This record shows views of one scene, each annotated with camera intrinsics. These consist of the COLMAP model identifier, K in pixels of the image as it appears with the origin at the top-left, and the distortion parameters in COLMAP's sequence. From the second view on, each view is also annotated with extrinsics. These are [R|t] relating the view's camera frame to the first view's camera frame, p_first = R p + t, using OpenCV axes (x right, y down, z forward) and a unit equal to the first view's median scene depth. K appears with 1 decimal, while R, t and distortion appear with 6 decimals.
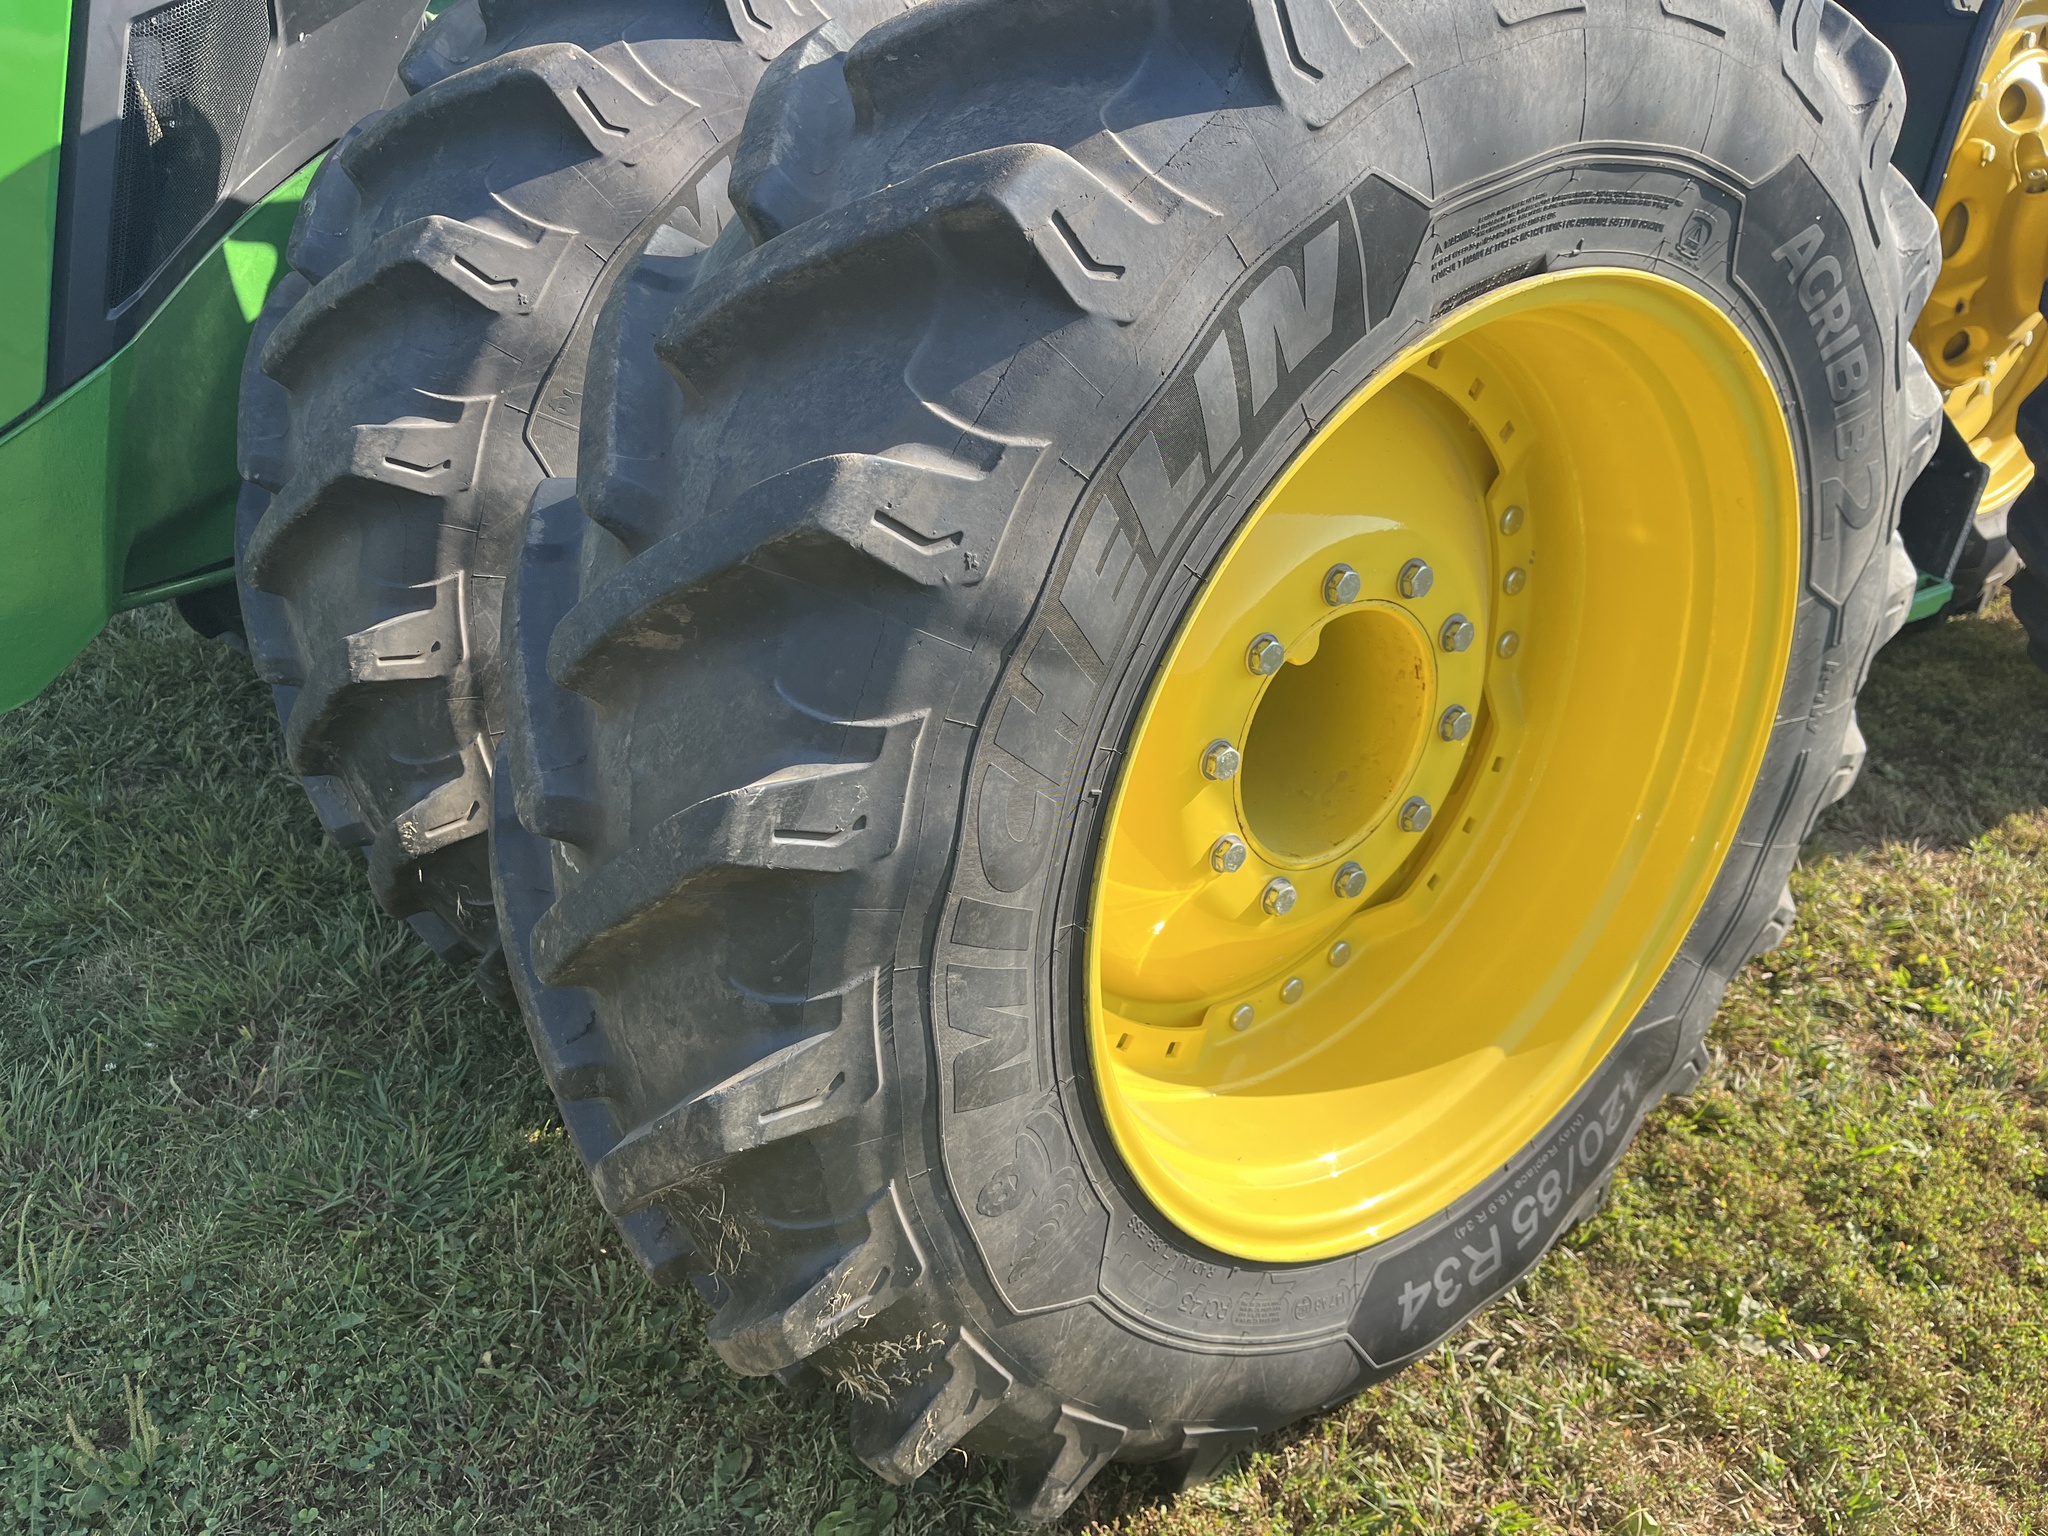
lens RADIAL K [[1568.2, 0, 1015.2], [0, 1568.2, 761.3], [0, 0, 1]] dist [0.058524, -0.080744]
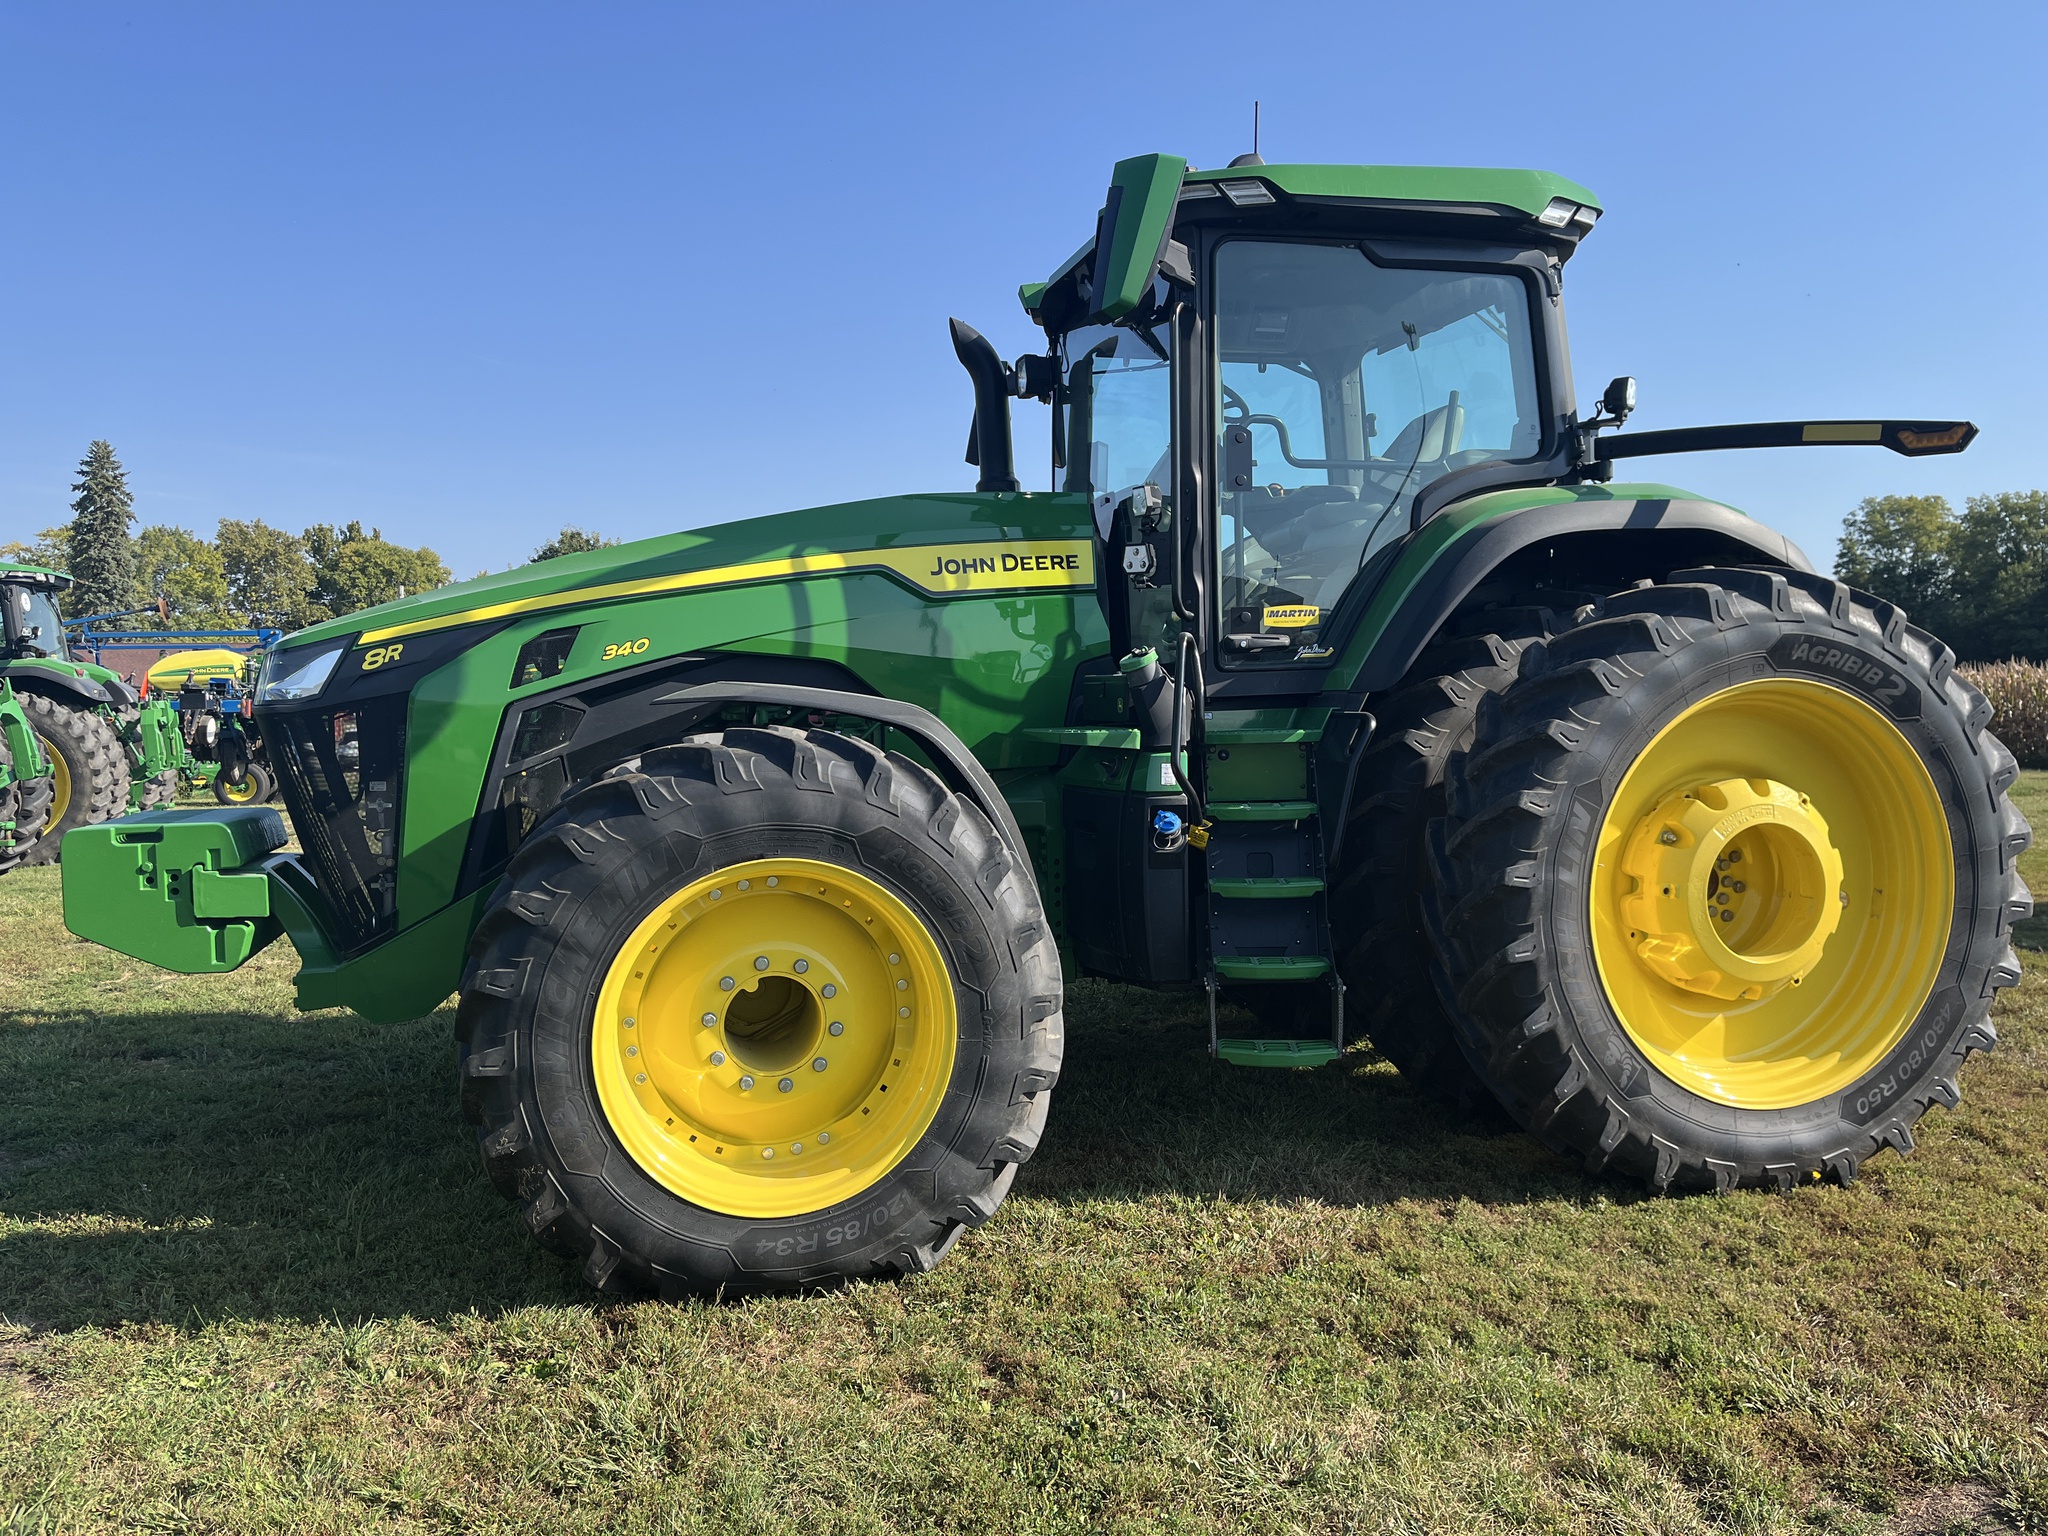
lens RADIAL K [[1568.2, 0, 1028.1], [0, 1568.2, 764.0], [0, 0, 1]] dist [0.058524, -0.080744]
pose [[0.930825, -0.005507, -0.365424, 1.655455], [-0.135738, 0.923154, -0.359669, 0.501881], [0.339324, 0.384391, 0.858547, -1.399497]]
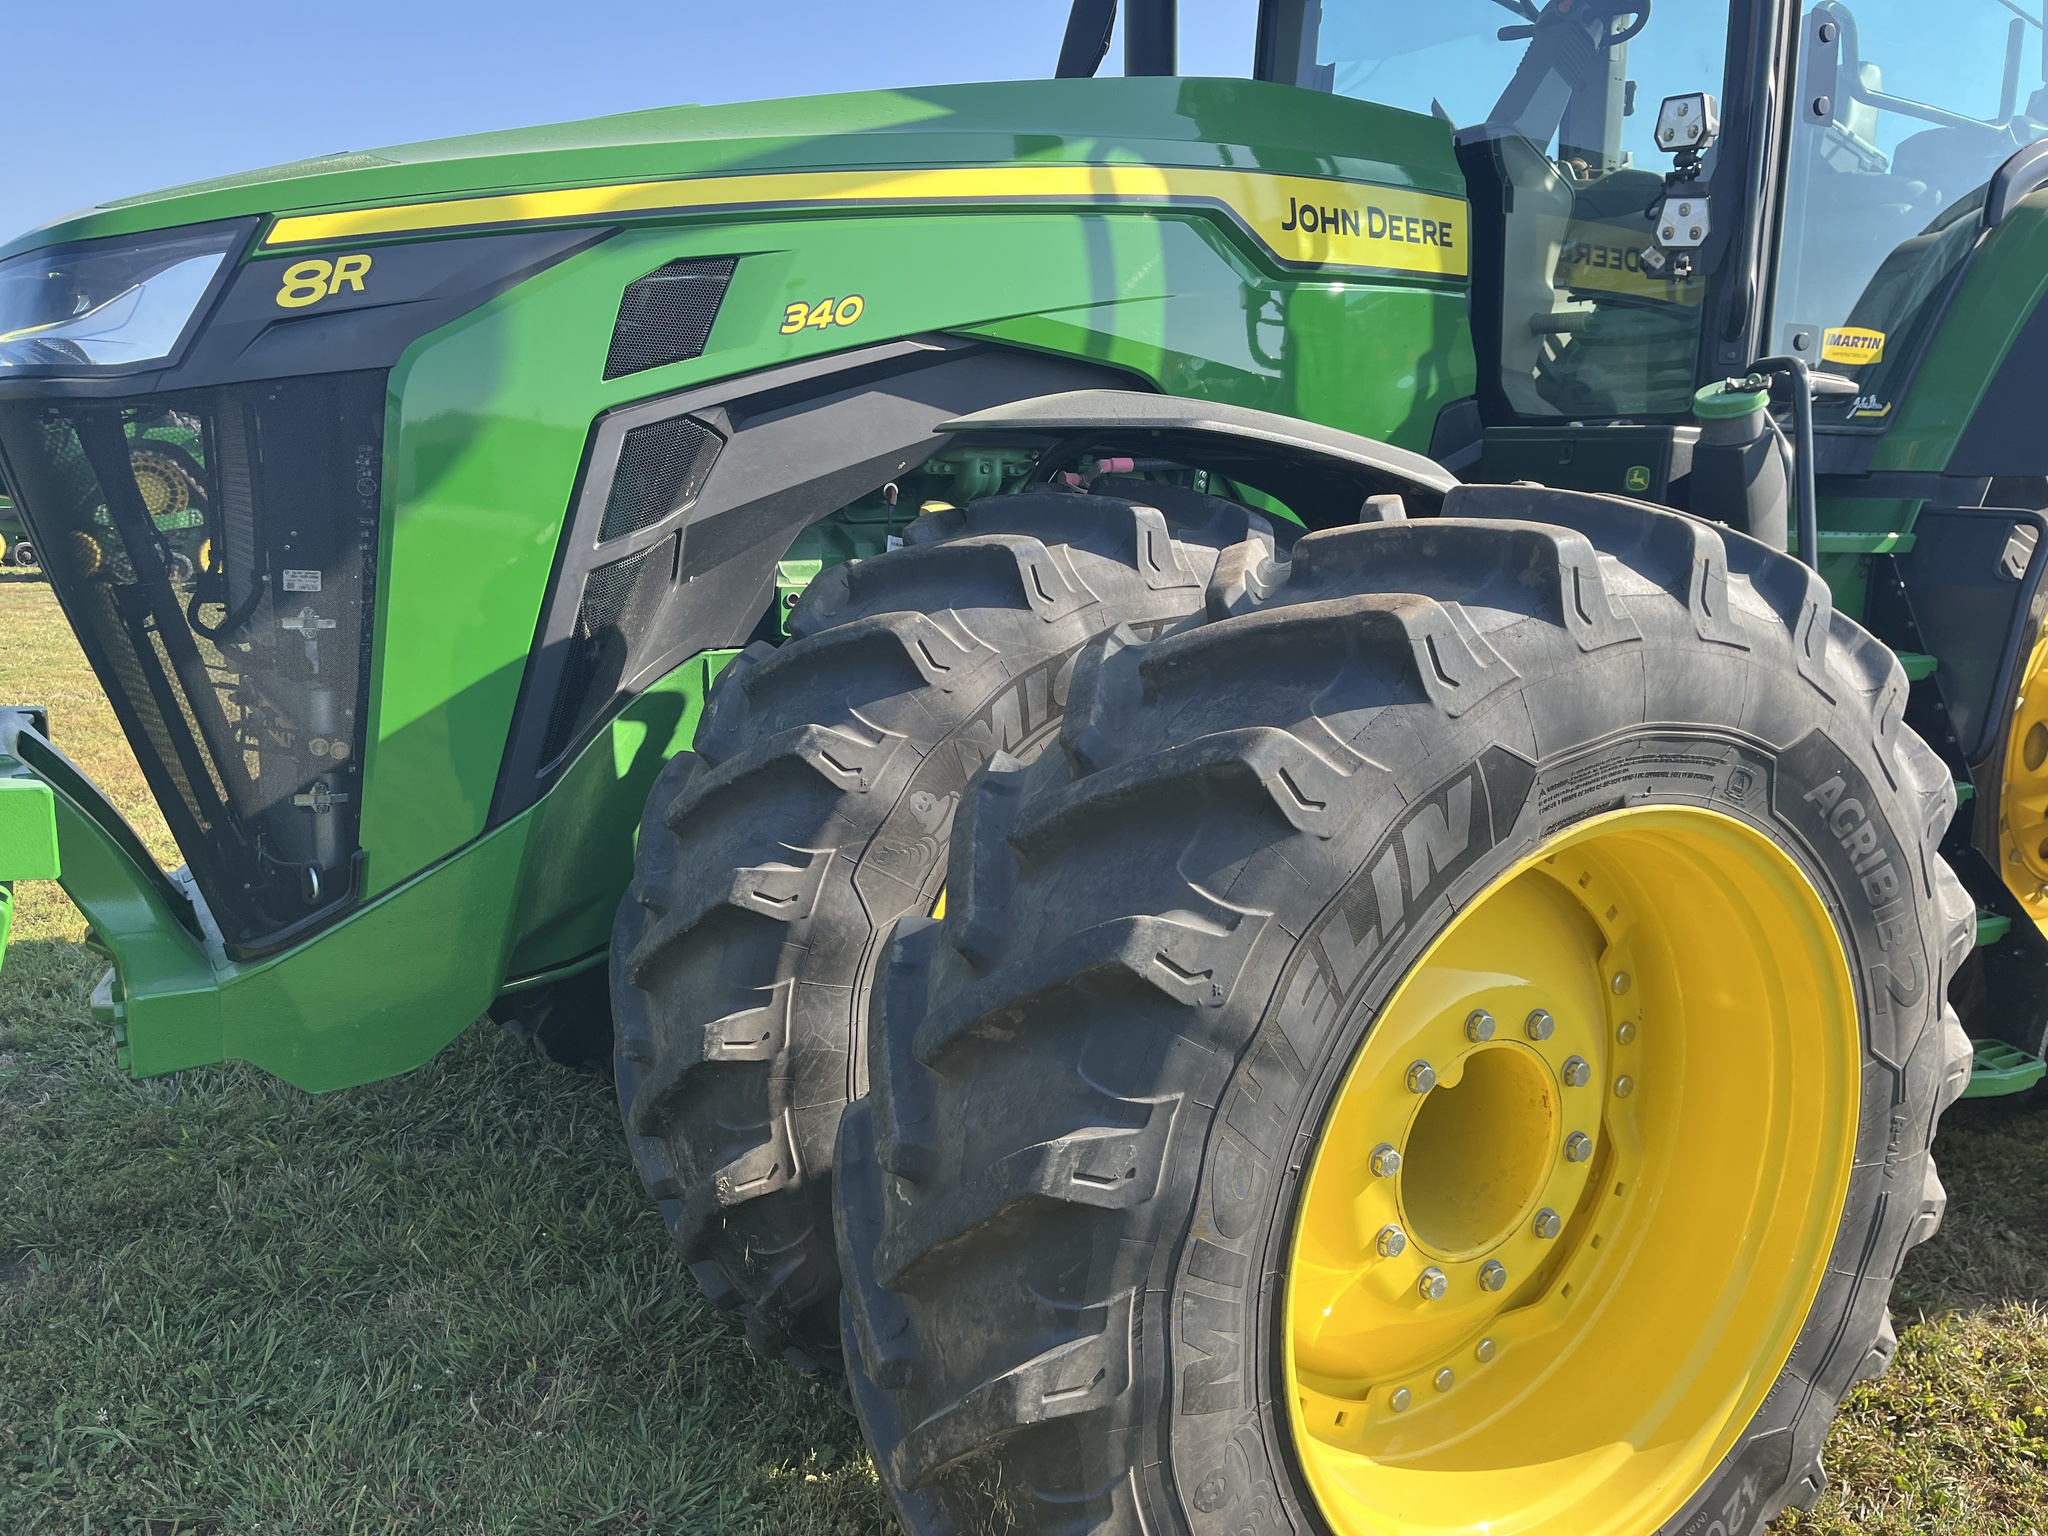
lens RADIAL K [[1568.2, 0, 1029.6], [0, 1568.2, 763.5], [0, 0, 1]] dist [0.058524, -0.080744]
pose [[0.995522, 0.040865, -0.085247, -0.055288], [-0.062097, 0.962594, -0.263736, 0.042033], [0.071280, 0.267848, 0.960821, -0.306030]]
